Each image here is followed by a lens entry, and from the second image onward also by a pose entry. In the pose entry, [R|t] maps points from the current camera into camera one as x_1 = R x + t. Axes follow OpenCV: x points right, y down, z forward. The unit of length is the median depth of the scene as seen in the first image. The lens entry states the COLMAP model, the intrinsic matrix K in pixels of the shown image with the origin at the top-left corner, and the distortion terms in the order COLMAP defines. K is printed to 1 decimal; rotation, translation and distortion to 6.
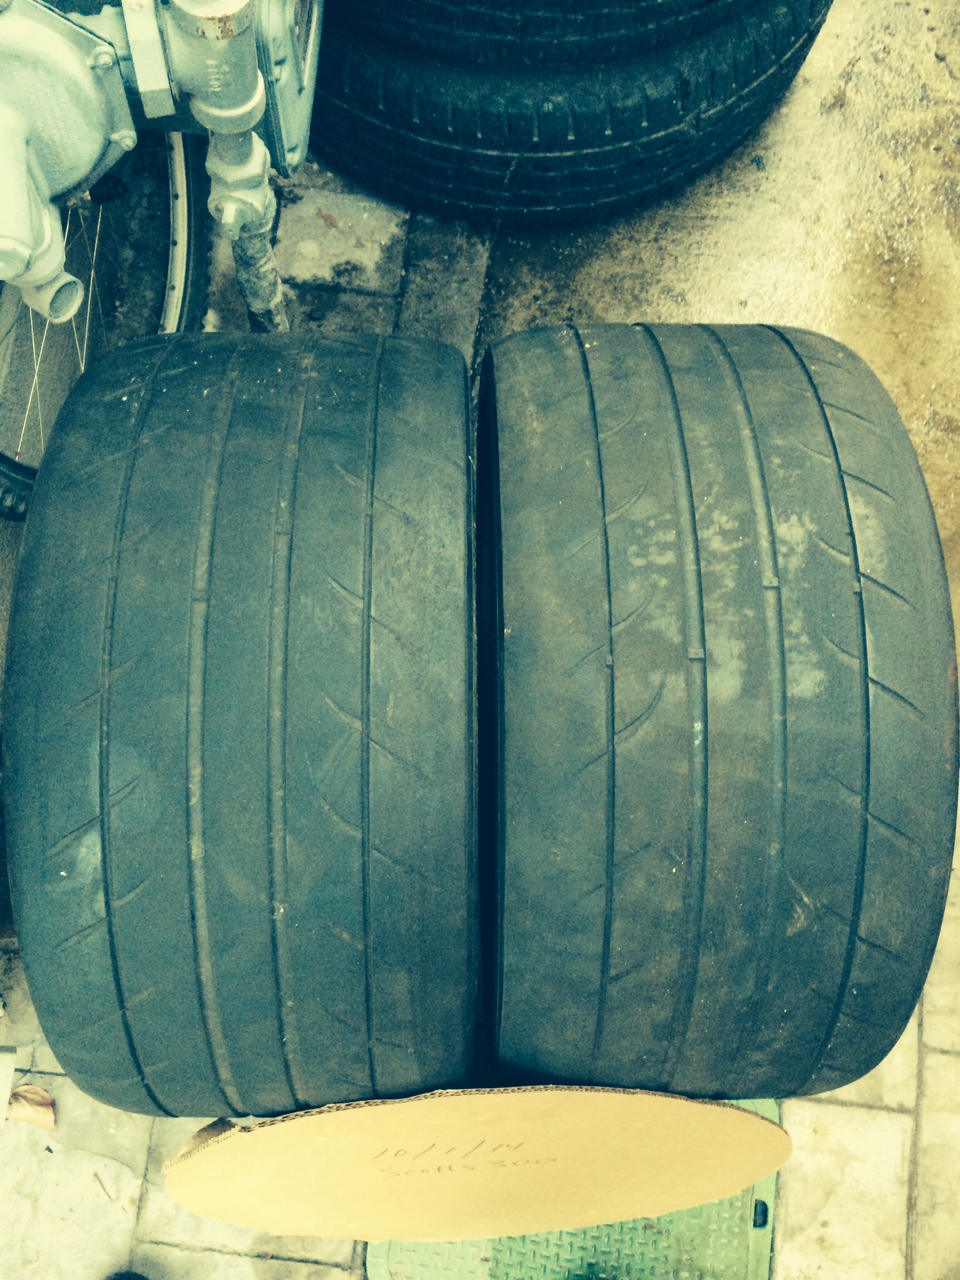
lens RADIAL K [[1111.6, 0, 480.0], [0, 1111.6, 640.0], [0, 0, 1]] dist [0.087666, -0.131729]
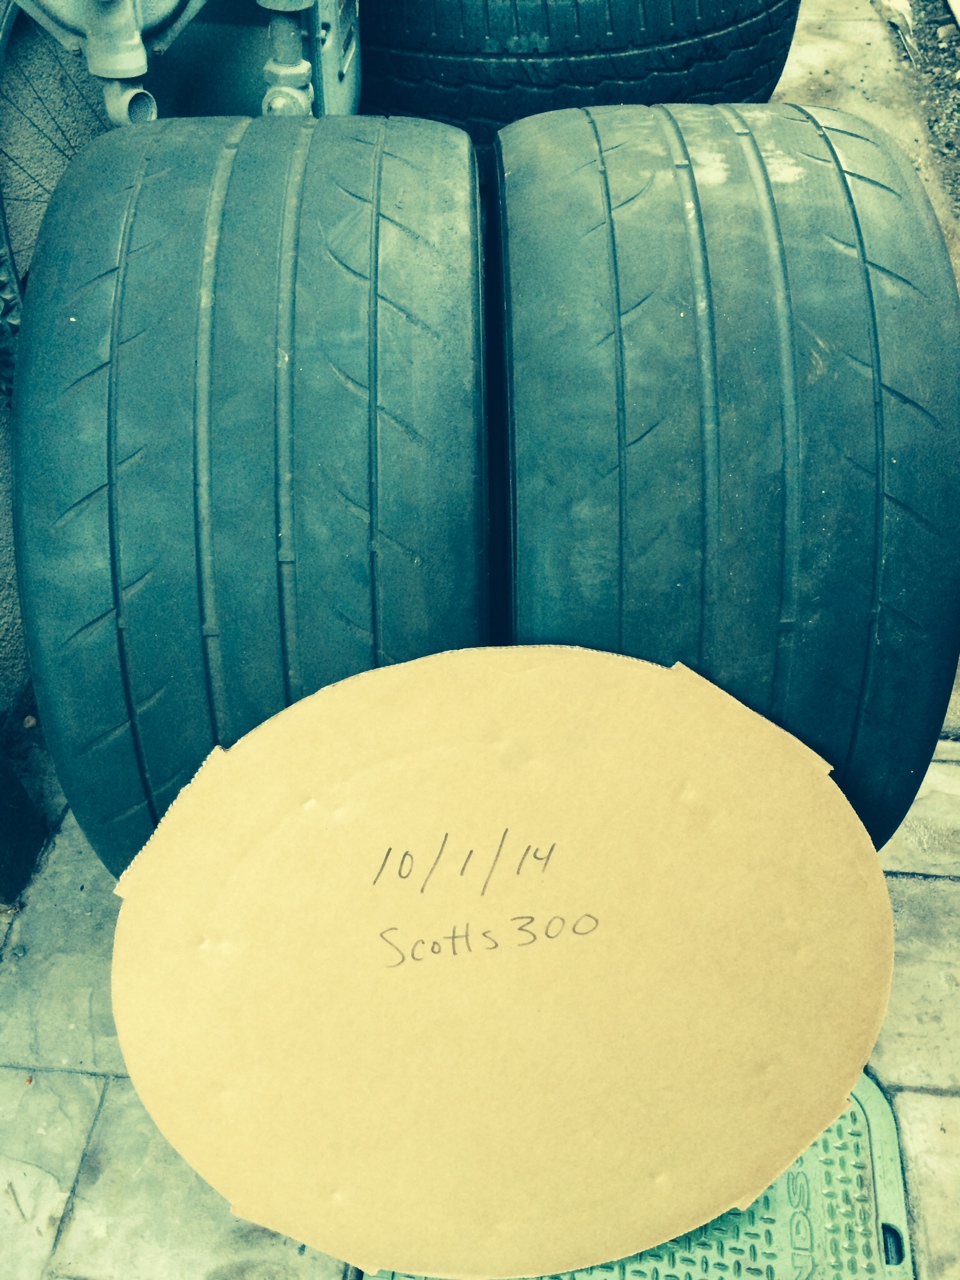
lens RADIAL K [[1099.8, 0, 473.9], [0, 1099.8, 632.8], [0, 0, 1]] dist [0.085433, -0.108590]
pose [[0.999459, -0.028389, -0.016593, -0.002913], [0.016226, 0.864687, -0.502049, 0.935180], [0.028600, 0.501508, 0.864680, 0.281610]]
